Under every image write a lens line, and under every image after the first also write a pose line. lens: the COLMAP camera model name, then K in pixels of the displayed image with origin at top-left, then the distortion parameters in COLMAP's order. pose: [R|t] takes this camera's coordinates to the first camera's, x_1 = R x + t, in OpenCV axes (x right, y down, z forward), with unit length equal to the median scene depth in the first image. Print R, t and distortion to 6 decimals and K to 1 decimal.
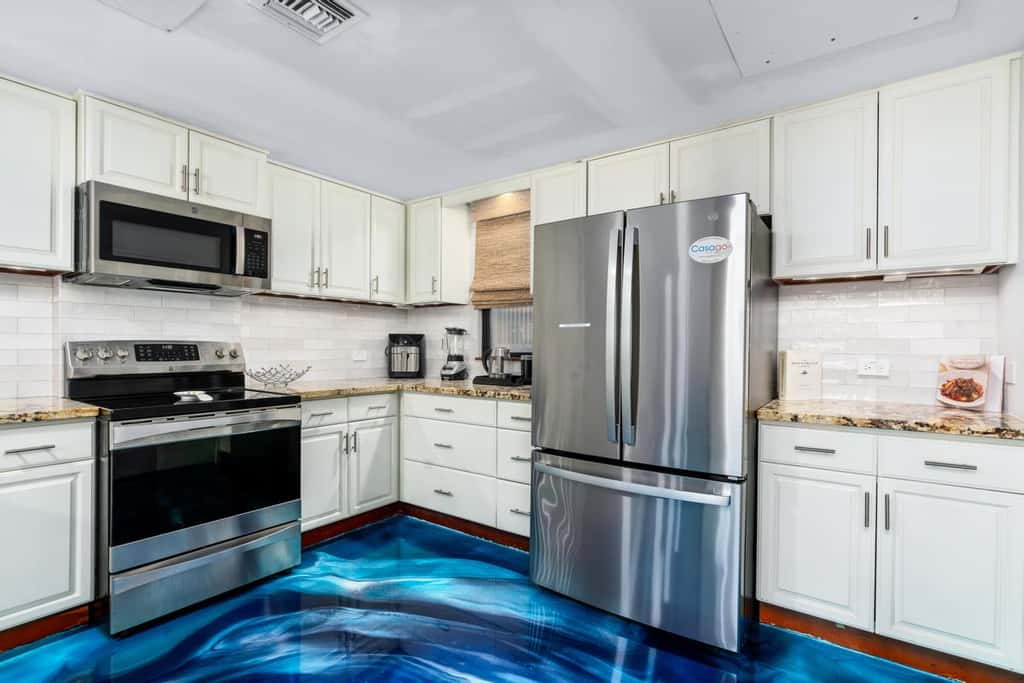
lens RADIAL K [[502.9, 0, 519.9], [0, 502.9, 347.4], [0, 0, 1]] dist [-0.000009, 0.001664]
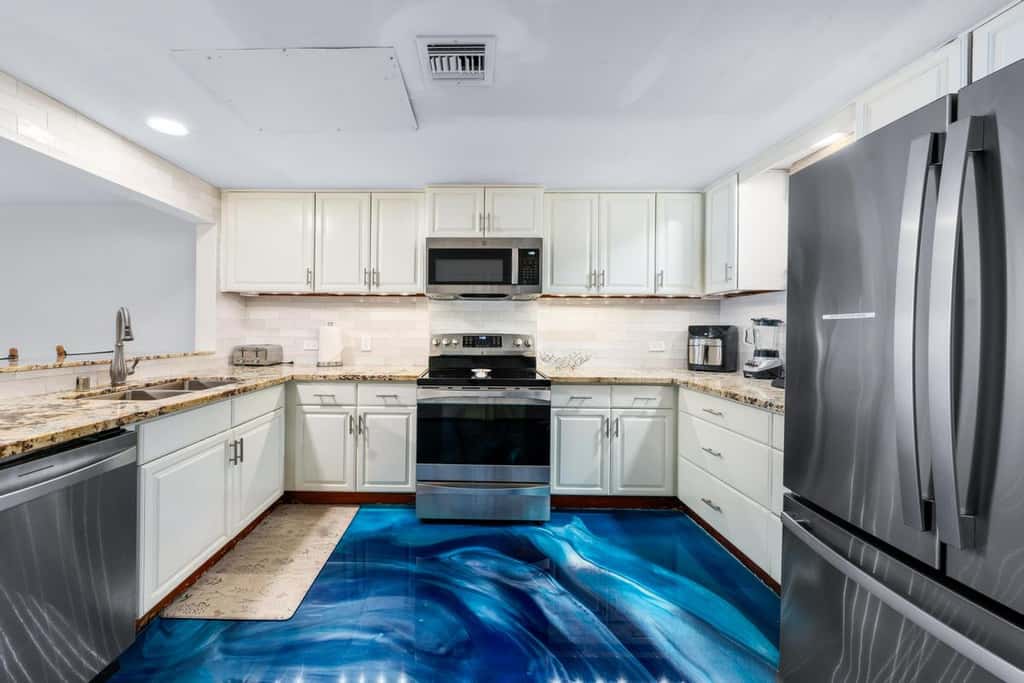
lens RADIAL K [[393.5, 0, 485.6], [0, 393.5, 328.8], [0, 0, 1]] dist [0.002513, 0.000703]
pose [[0.556484, 0.000179, -0.830858, 0.257472], [-0.007834, 0.999957, -0.005031, -0.020754], [0.830822, 0.009309, 0.556461, 0.346477]]
